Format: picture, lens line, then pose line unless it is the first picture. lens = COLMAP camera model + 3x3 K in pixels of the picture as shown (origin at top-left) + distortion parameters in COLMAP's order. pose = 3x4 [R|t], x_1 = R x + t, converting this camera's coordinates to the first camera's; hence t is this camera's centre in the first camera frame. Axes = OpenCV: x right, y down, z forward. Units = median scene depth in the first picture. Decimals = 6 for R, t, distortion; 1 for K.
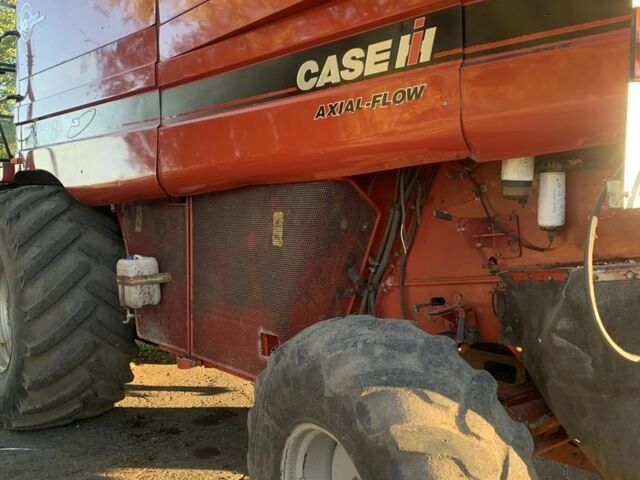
lens RADIAL K [[688.8, 0, 320.0], [0, 688.8, 240.0], [0, 0, 1]] dist [0.103313, -0.195700]
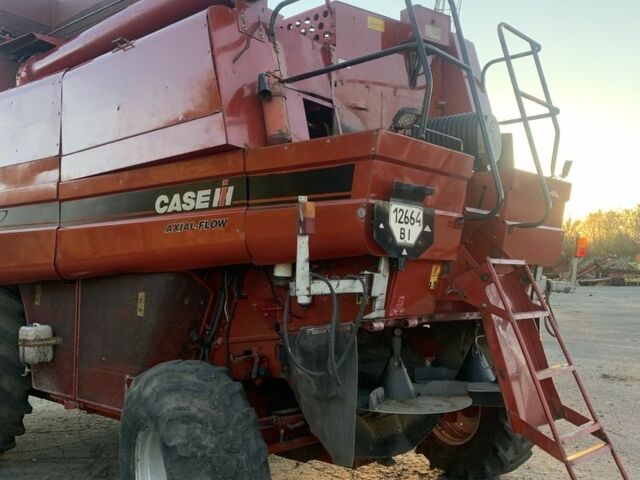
lens RADIAL K [[688.8, 0, 320.0], [0, 688.8, 240.0], [0, 0, 1]] dist [0.103313, -0.195700]
pose [[0.990233, 0.018270, 0.138221, 0.110372], [-0.004001, 0.994692, -0.102816, -0.001963], [-0.139365, 0.101259, 0.985050, -0.516642]]
